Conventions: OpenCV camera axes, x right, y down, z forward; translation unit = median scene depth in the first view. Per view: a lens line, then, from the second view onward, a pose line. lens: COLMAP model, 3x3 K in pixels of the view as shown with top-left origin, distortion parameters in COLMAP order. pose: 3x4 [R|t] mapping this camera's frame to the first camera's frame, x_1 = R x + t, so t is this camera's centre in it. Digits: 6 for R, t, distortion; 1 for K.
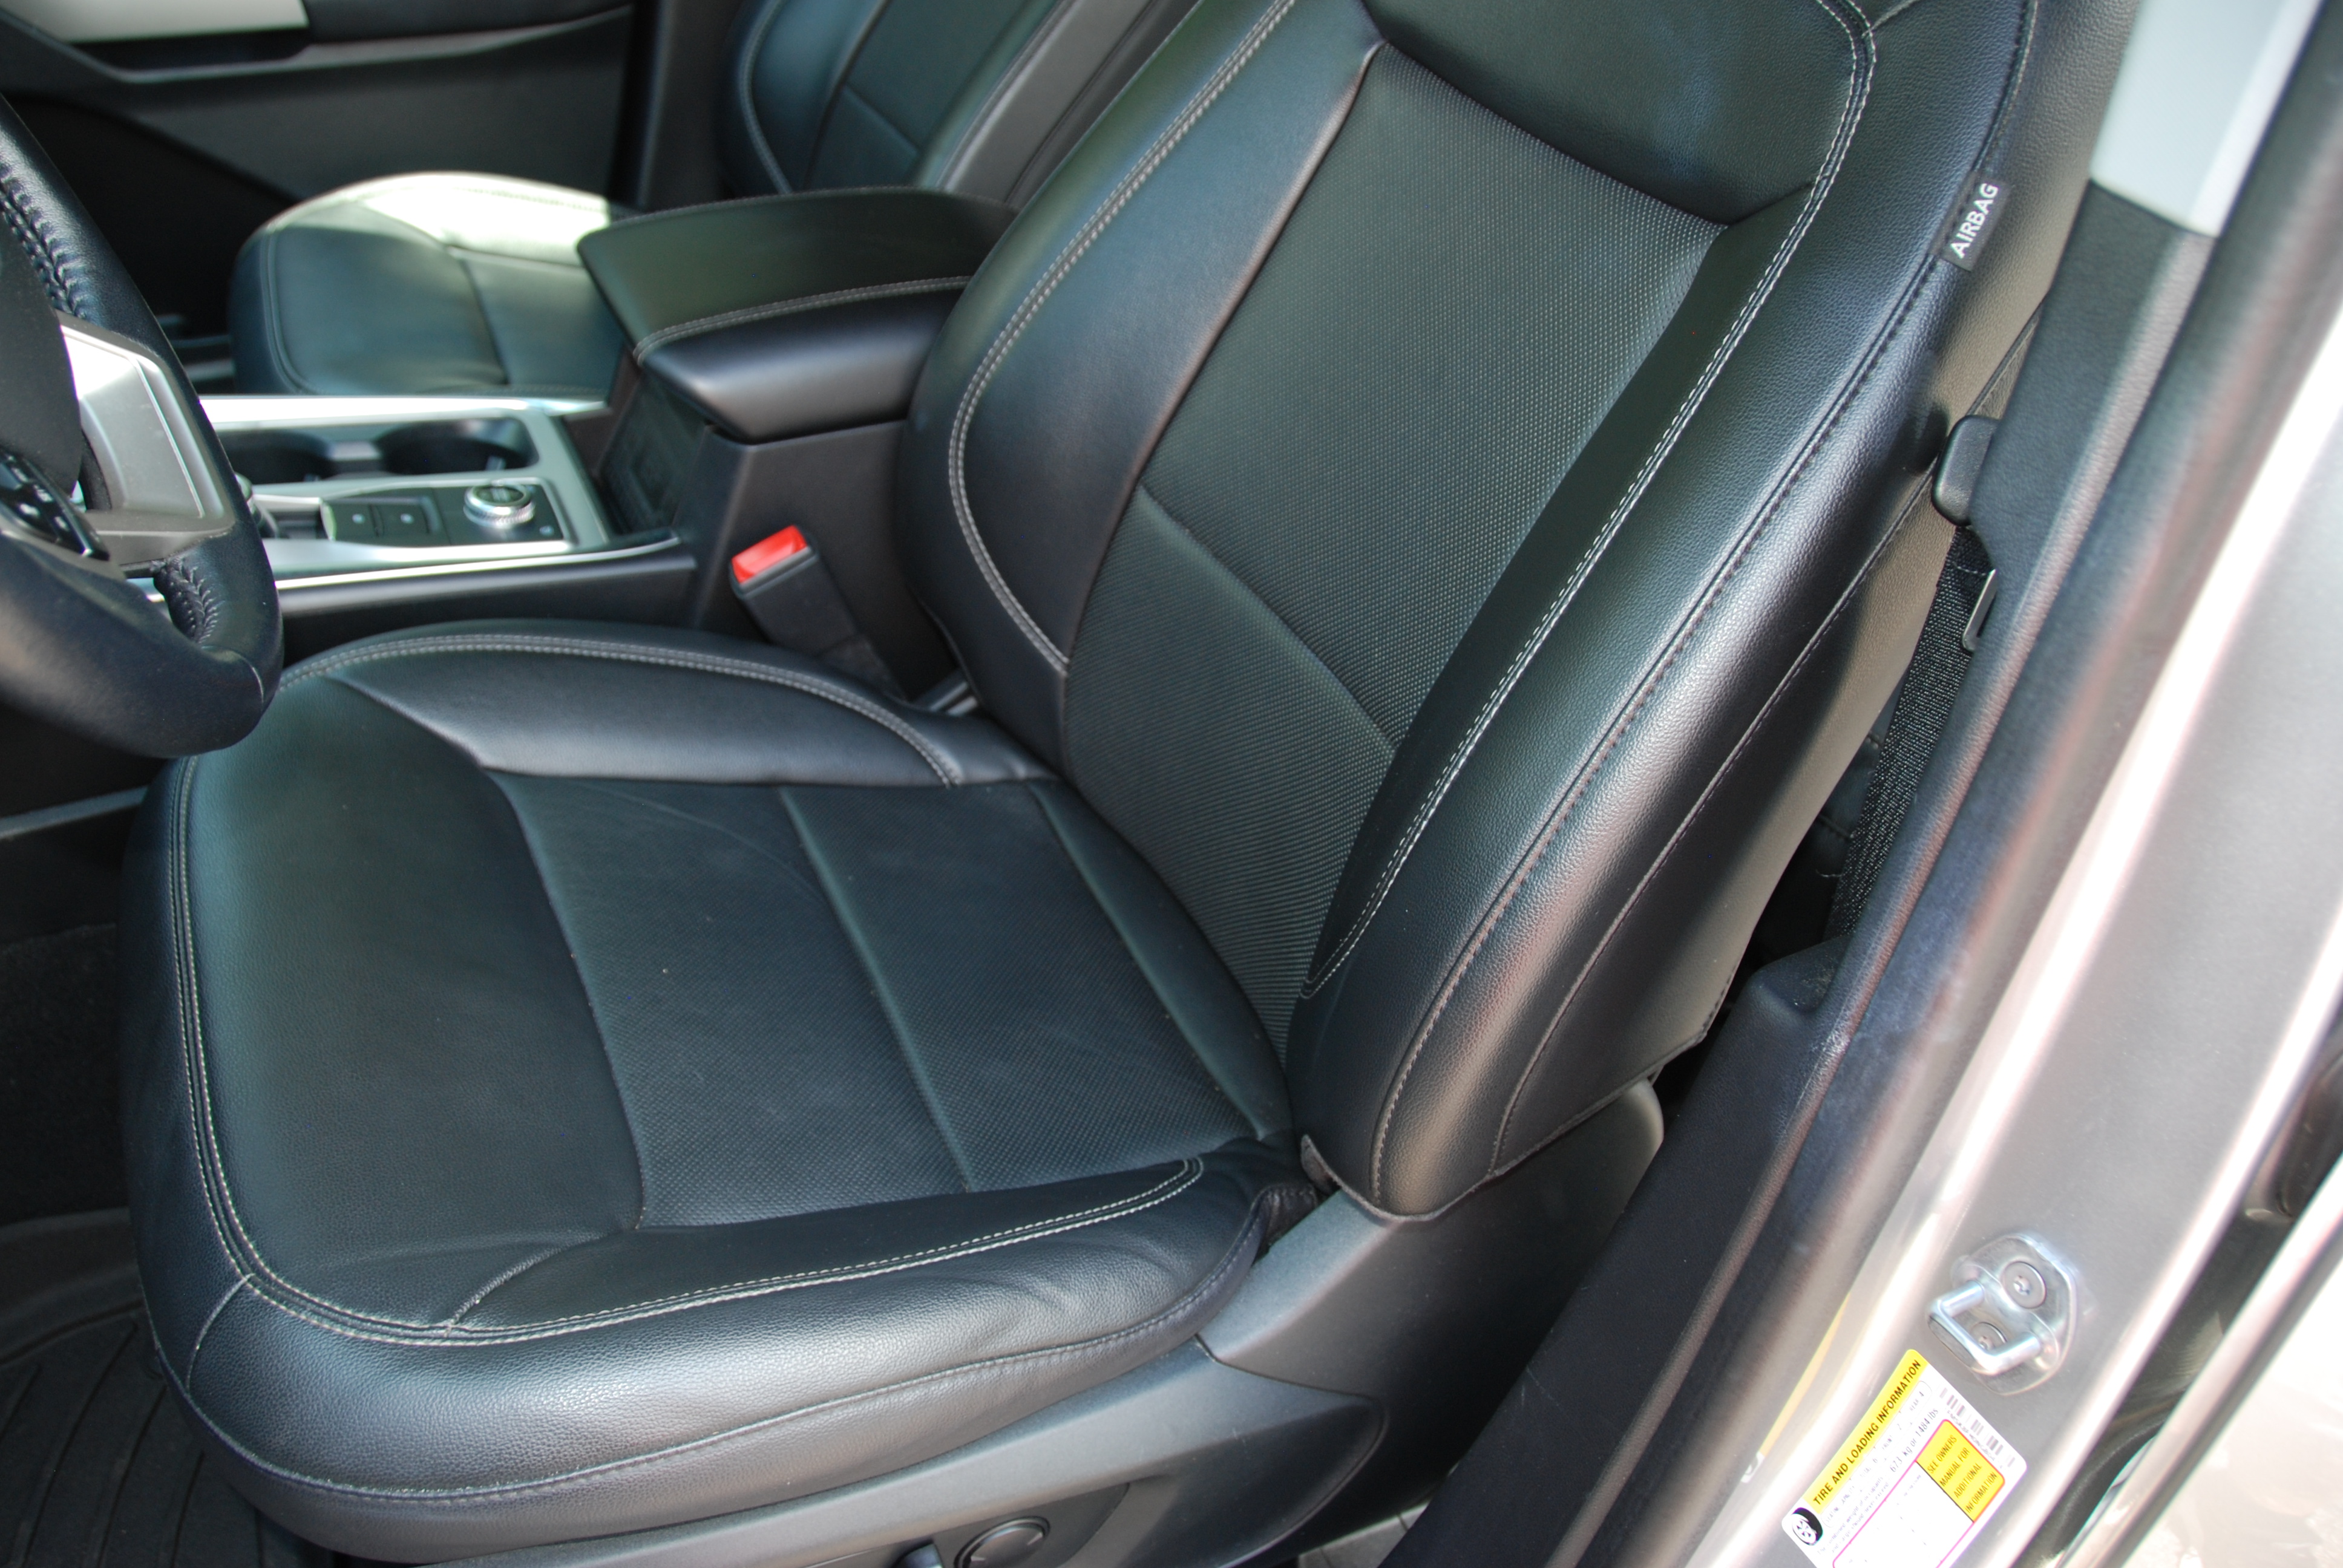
lens RADIAL K [[1845.7, 0, 1161.5], [0, 1845.7, 792.5], [0, 0, 1]] dist [-0.175588, 0.137958]
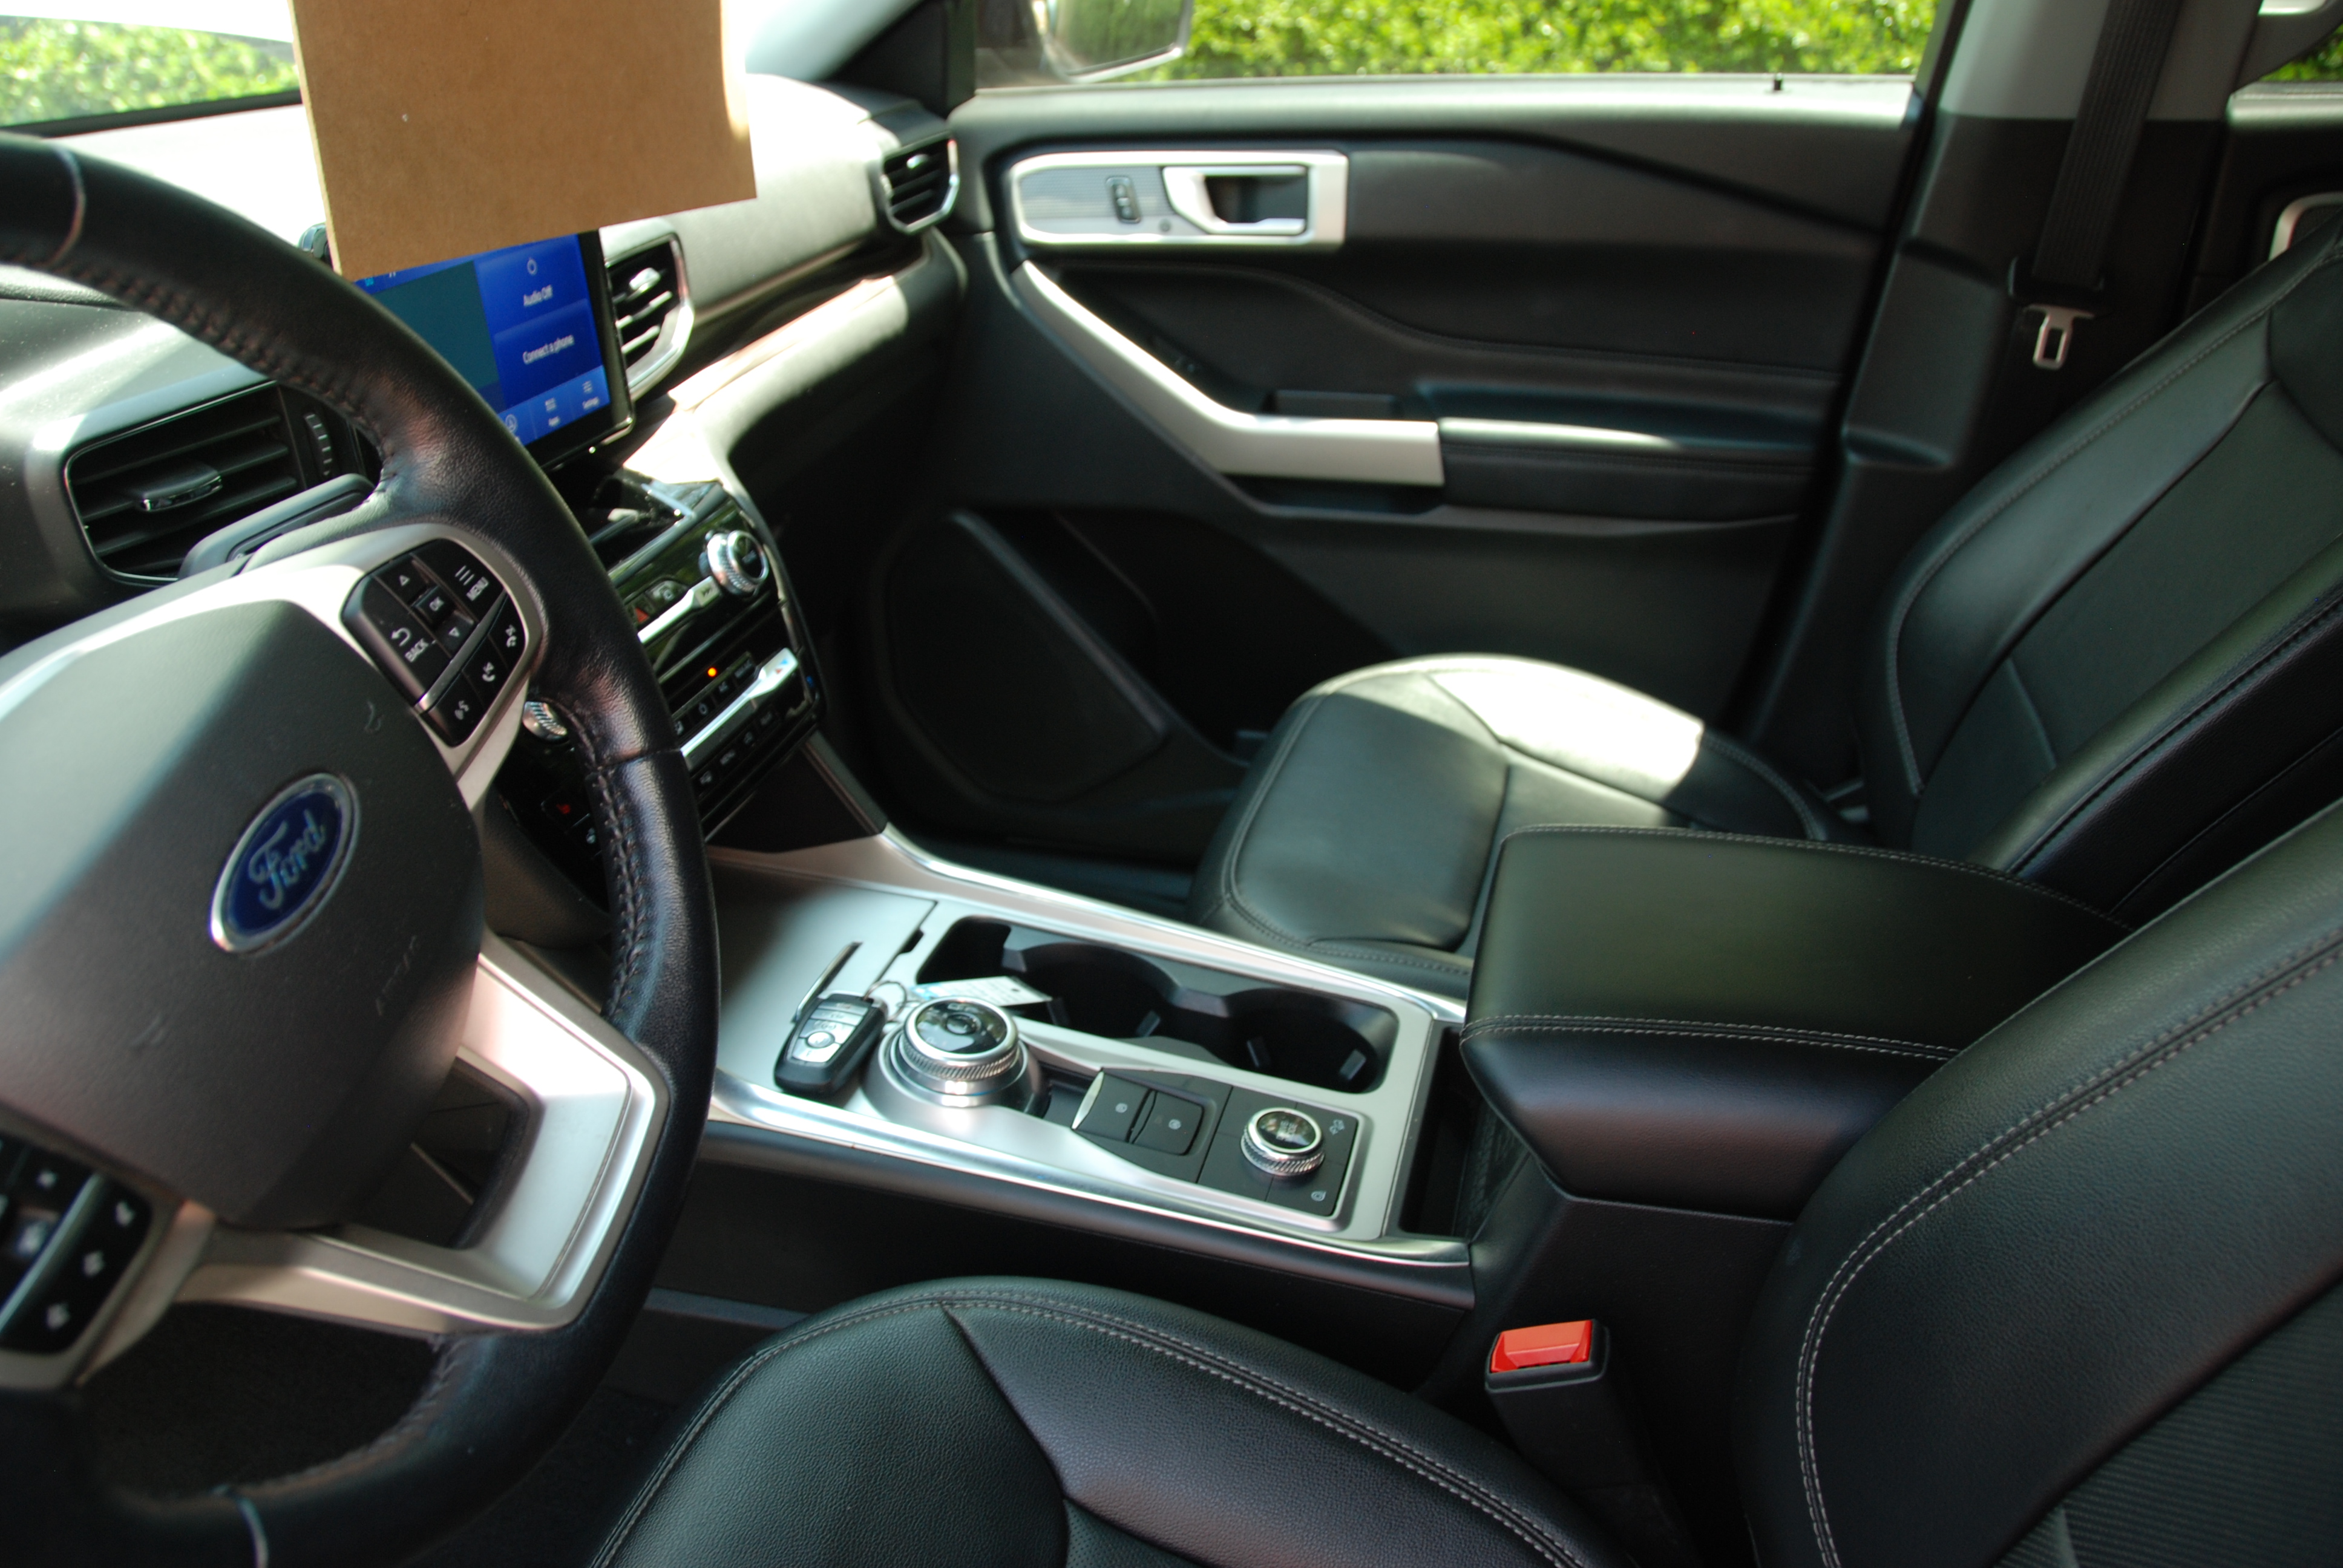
lens RADIAL K [[1843.2, 0, 1183.1], [0, 1843.2, 809.6], [0, 0, 1]] dist [-0.159893, 0.112815]
pose [[0.759220, 0.222288, -0.611697, 0.071394], [-0.338022, 0.937839, -0.078736, -0.232876], [0.556172, 0.266545, 0.787164, 0.306112]]
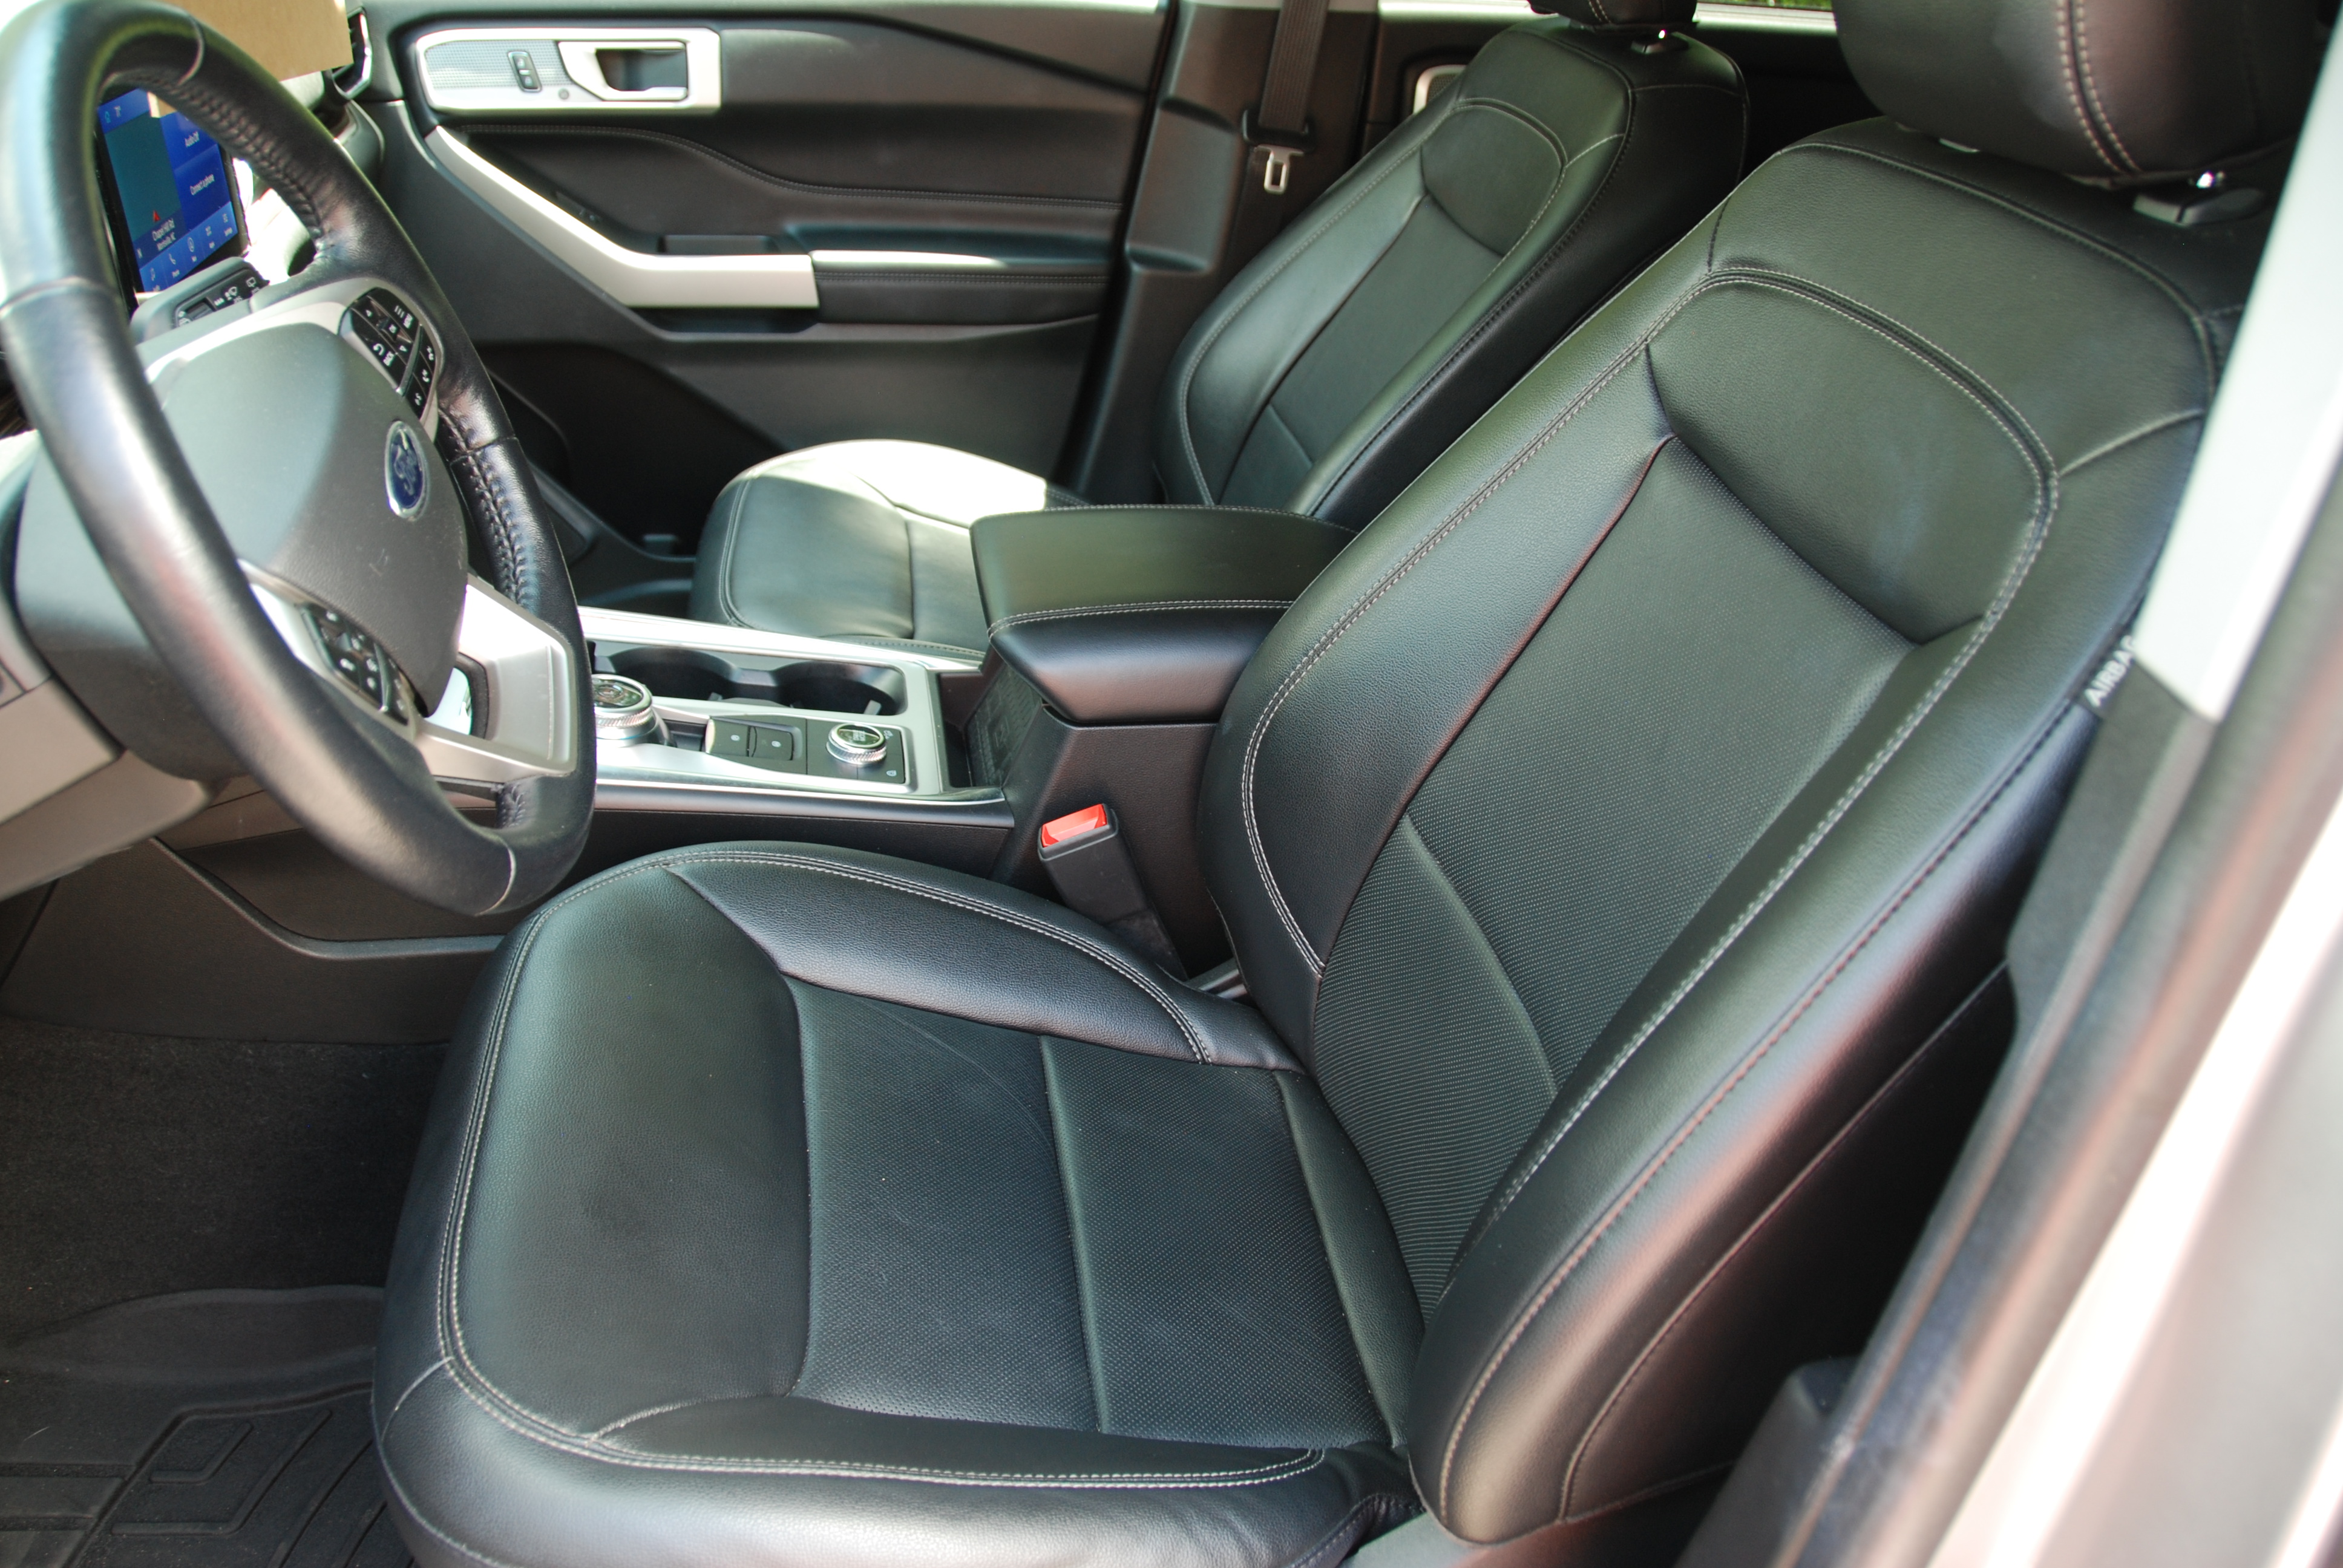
lens RADIAL K [[1843.2, 0, 1183.1], [0, 1843.2, 809.6], [0, 0, 1]] dist [-0.159893, 0.112815]
pose [[0.960351, 0.139905, -0.241148, 0.118236], [-0.173645, 0.976871, -0.124783, -0.012634], [0.218113, 0.161710, 0.962433, -0.059094]]
